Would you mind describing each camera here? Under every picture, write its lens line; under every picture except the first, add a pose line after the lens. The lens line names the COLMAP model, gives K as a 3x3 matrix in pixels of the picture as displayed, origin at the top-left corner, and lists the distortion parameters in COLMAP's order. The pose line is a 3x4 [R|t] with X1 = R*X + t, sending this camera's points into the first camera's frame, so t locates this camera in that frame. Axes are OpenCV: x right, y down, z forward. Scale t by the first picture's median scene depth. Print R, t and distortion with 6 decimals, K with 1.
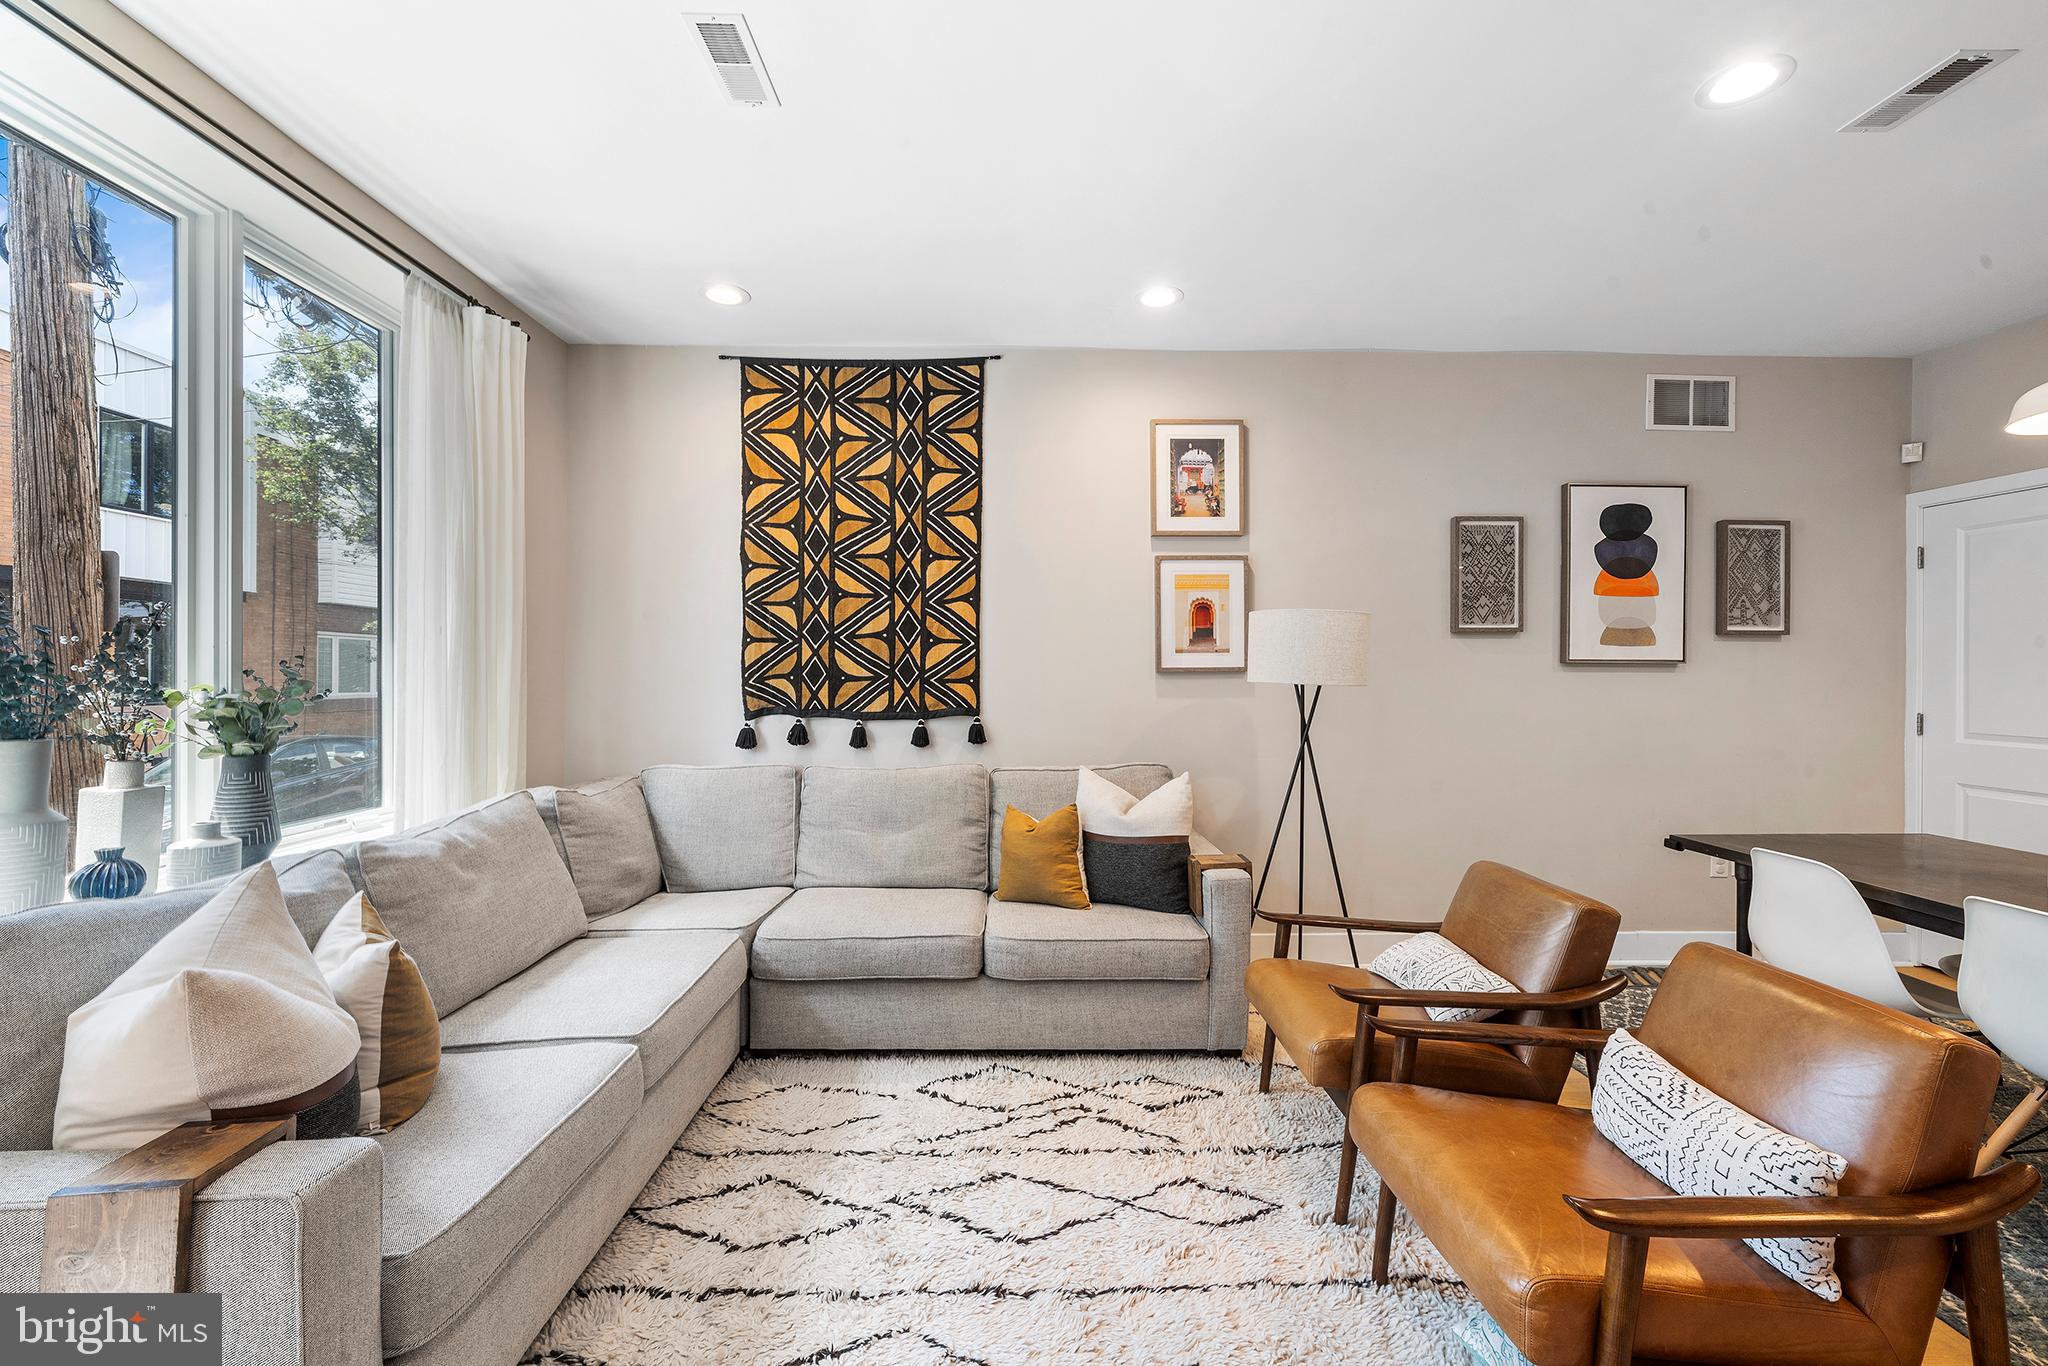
lens RADIAL K [[809.6, 0, 1021.5], [0, 809.6, 673.2], [0, 0, 1]] dist [-0.002500, -0.000108]
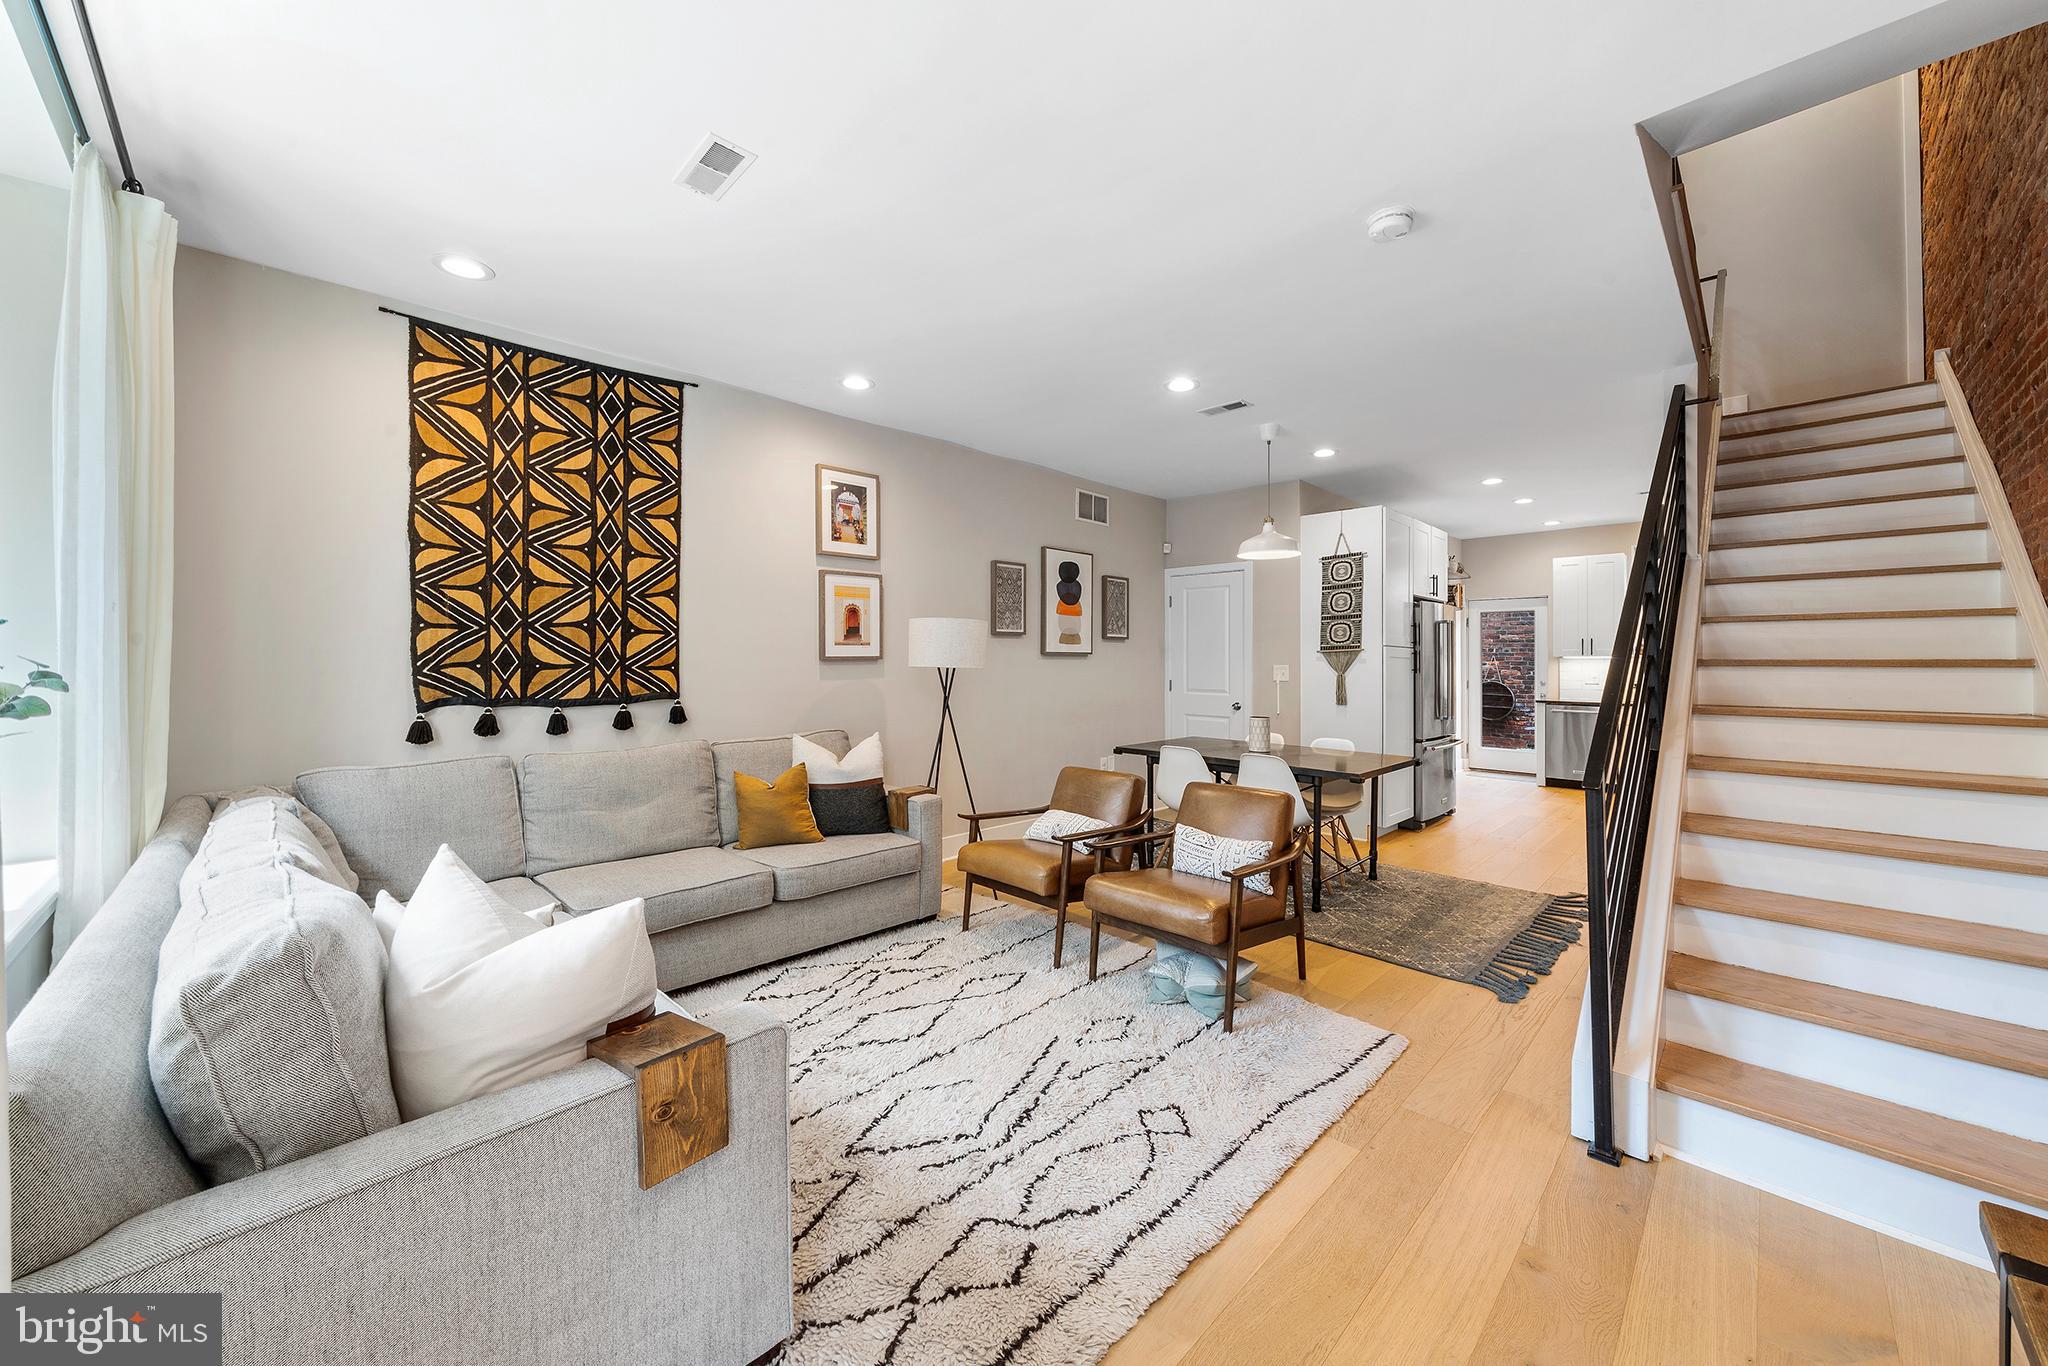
lens RADIAL K [[758.7, 0, 1006.1], [0, 758.7, 651.9], [0, 0, 1]] dist [-0.003997, 0.000346]
pose [[0.730012, 0.005841, 0.683409, -0.439859], [0.000551, 0.999958, -0.009136, -0.002840], [-0.683434, 0.007046, 0.729978, -0.080607]]
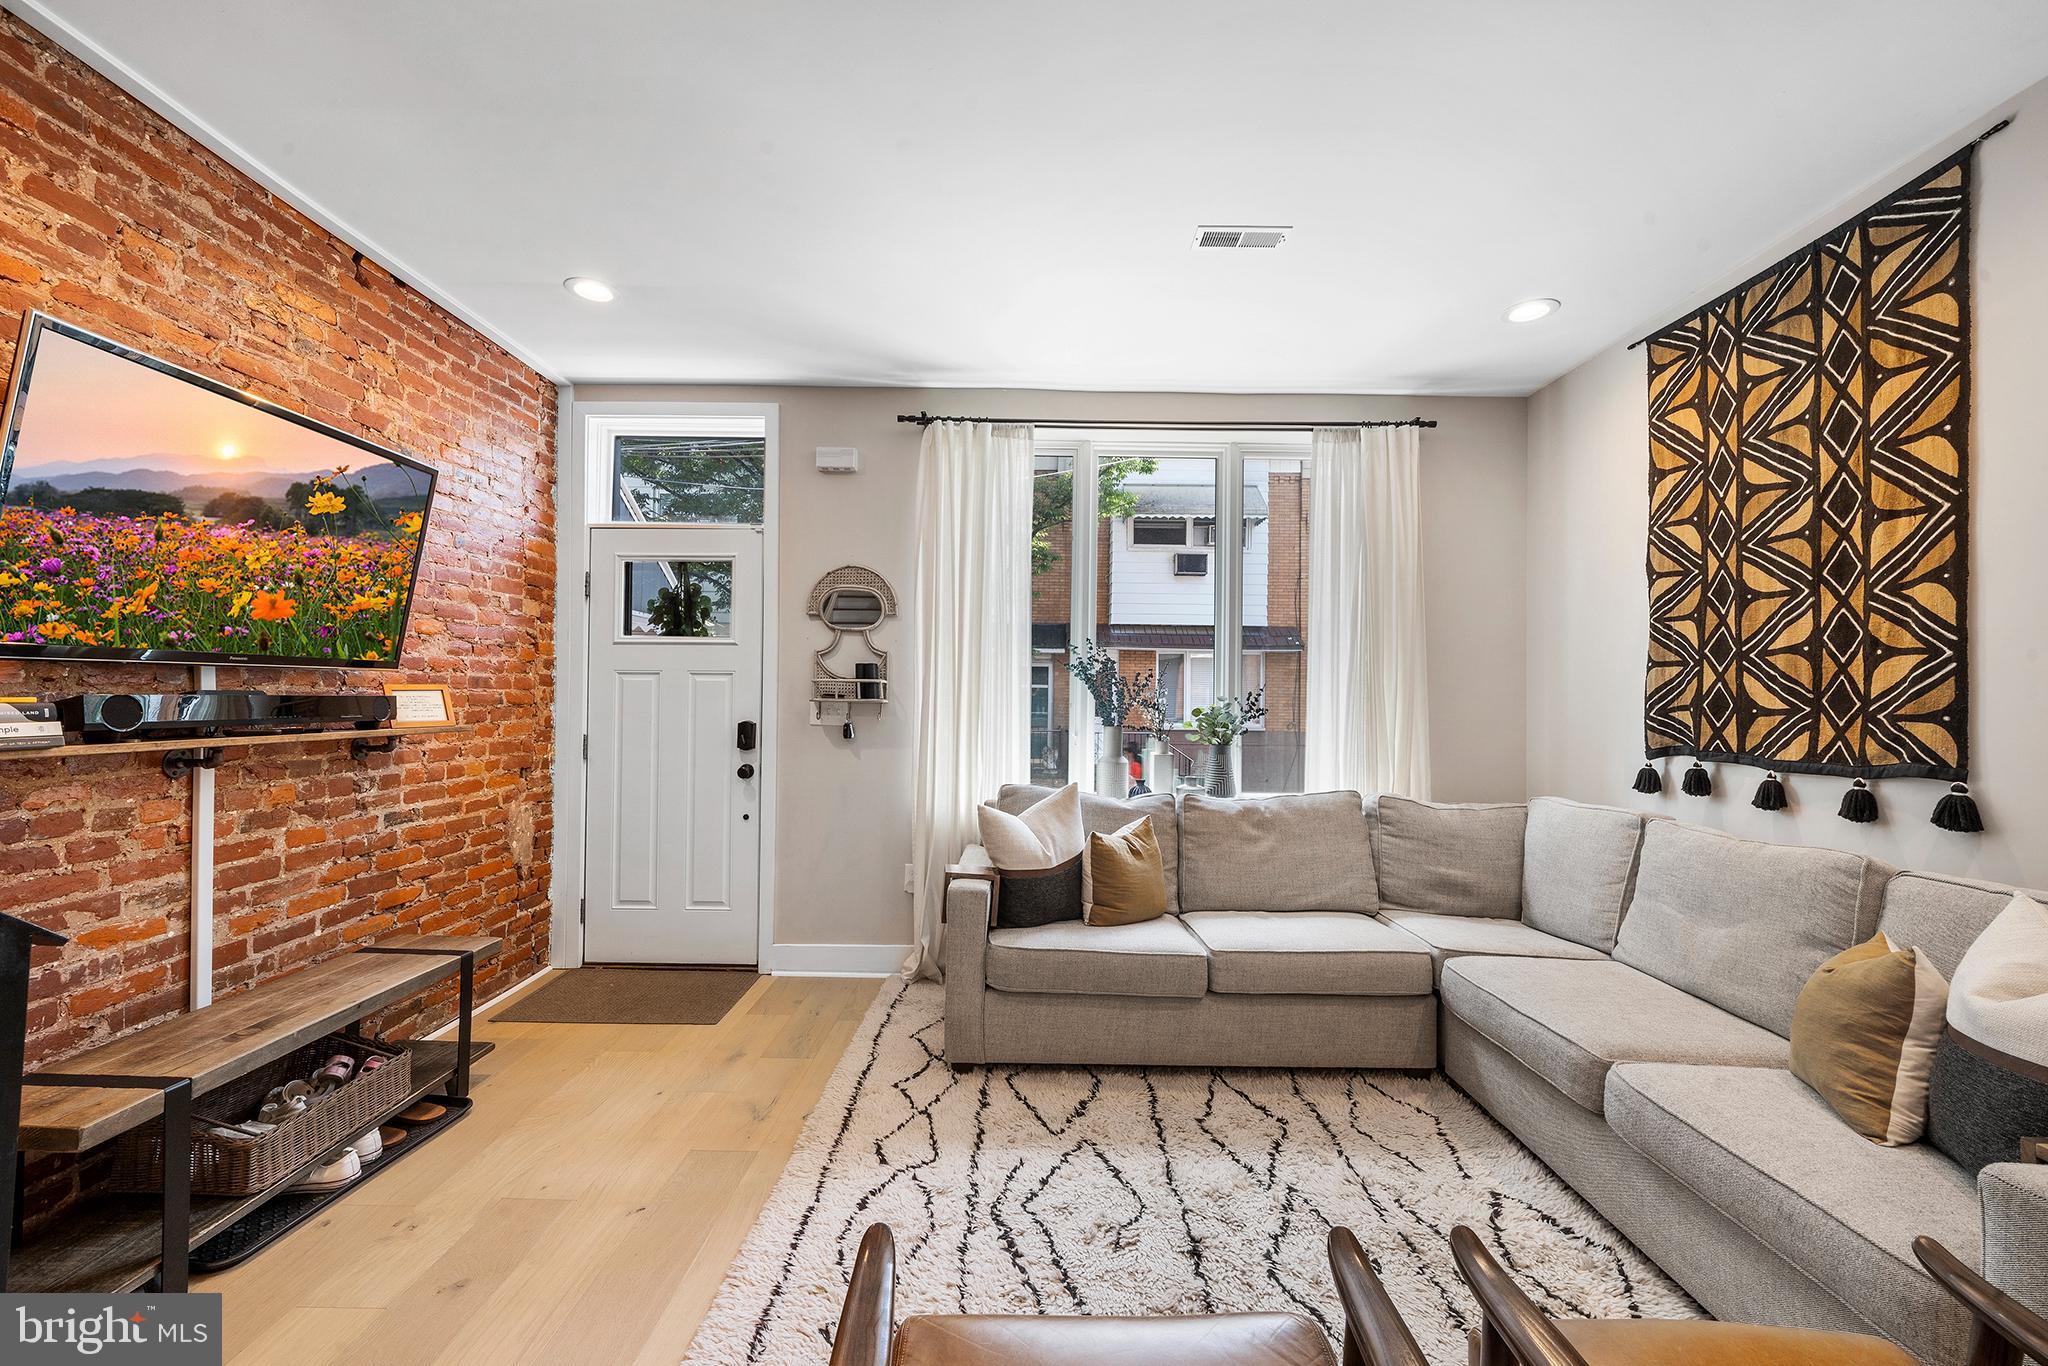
lens RADIAL K [[809.6, 0, 1030.8], [0, 809.6, 679.0], [0, 0, 1]] dist [-0.002500, -0.000108]
pose [[-0.001218, -0.027532, -0.999620, 0.507016], [-0.015472, 0.999502, -0.027509, 0.007174], [0.999880, 0.015433, -0.001644, 0.353815]]
